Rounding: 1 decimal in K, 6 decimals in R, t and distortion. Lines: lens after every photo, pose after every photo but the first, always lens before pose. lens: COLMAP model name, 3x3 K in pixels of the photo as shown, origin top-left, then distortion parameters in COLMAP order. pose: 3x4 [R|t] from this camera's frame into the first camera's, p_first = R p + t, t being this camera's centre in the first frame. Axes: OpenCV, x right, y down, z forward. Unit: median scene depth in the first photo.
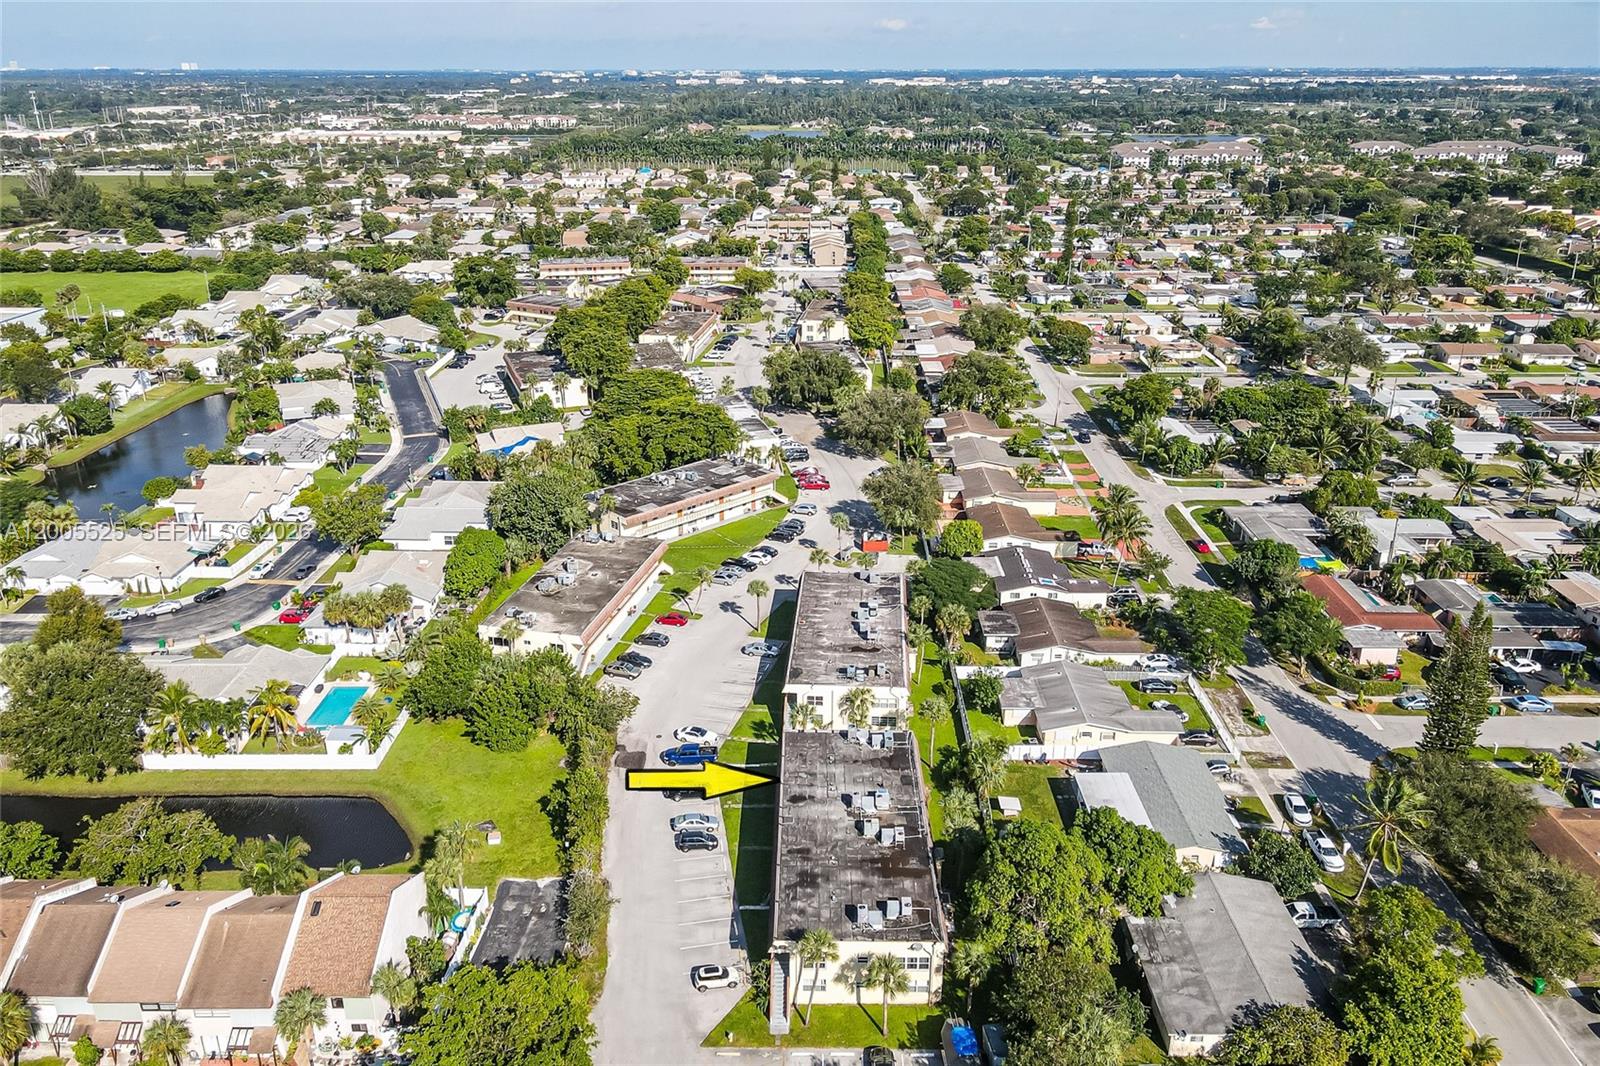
lens RADIAL K [[1145.1, 0, 800.0], [0, 1145.1, 533.0], [0, 0, 1]] dist [0.011237, 0.004716]
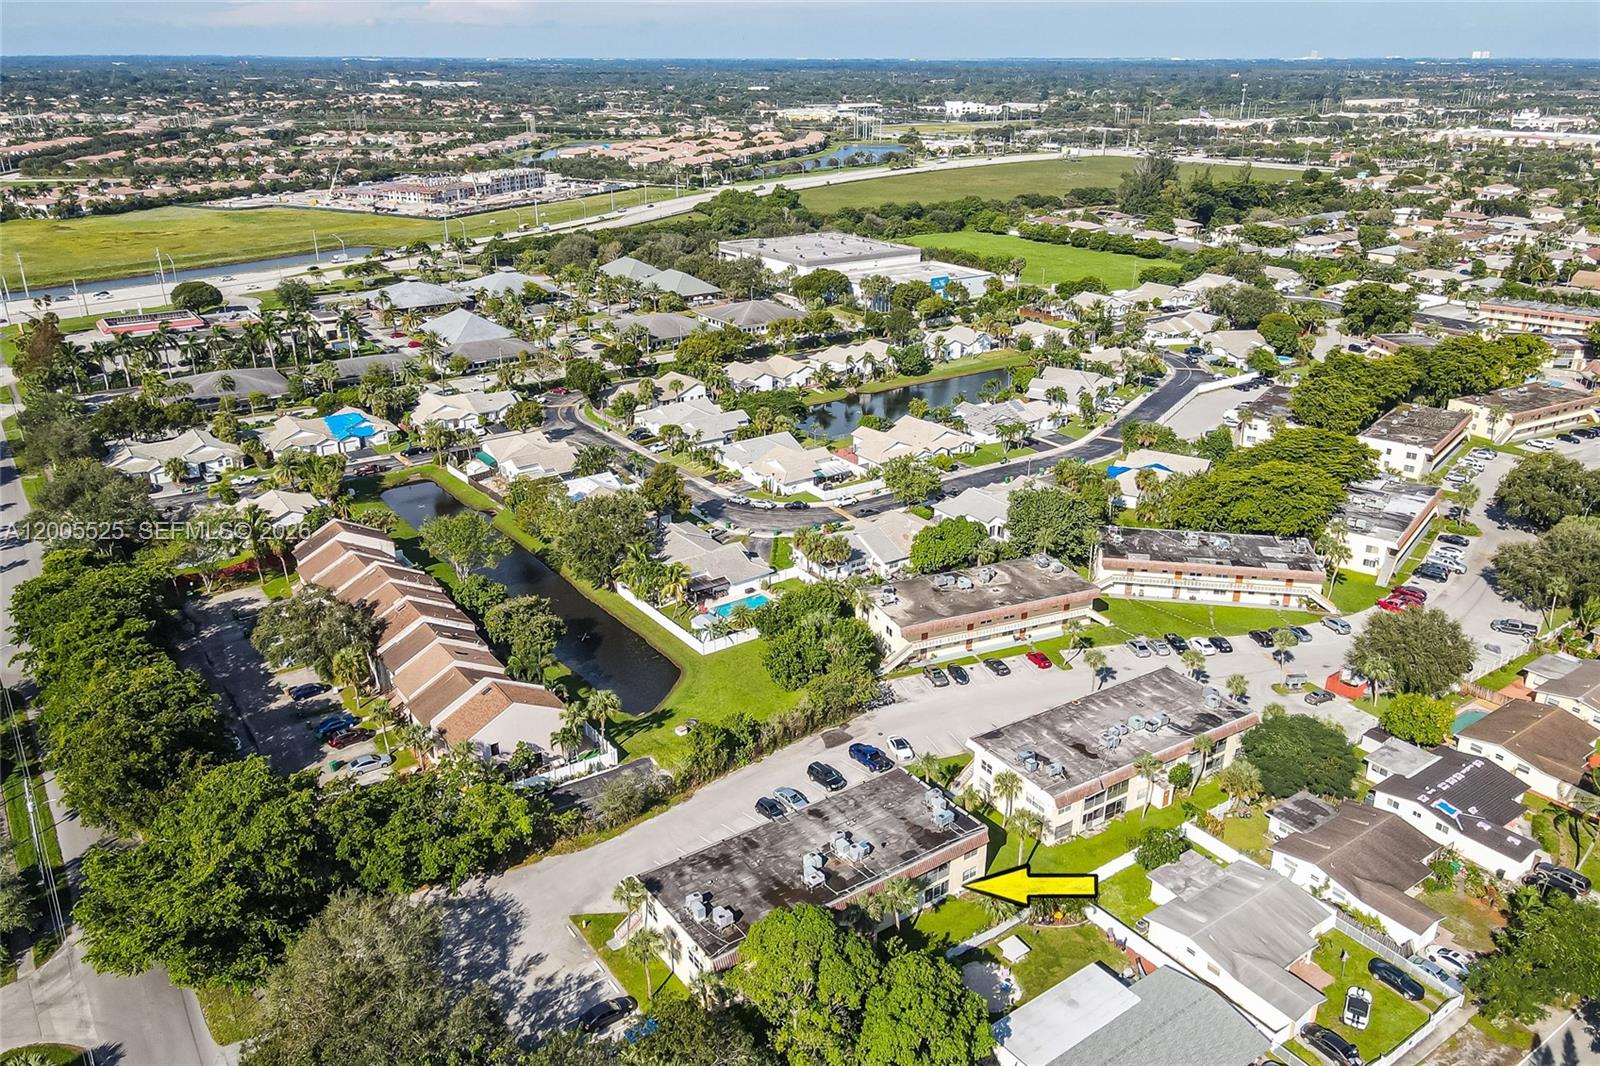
lens RADIAL K [[1176.0, 0, 798.3], [0, 1176.0, 518.1], [0, 0, 1]] dist [0.003192, -0.000676]
pose [[0.589955, 0.293903, -0.752047, 0.450201], [-0.302185, 0.944080, 0.131897, -0.101114], [0.748757, 0.149444, 0.645778, 0.151659]]
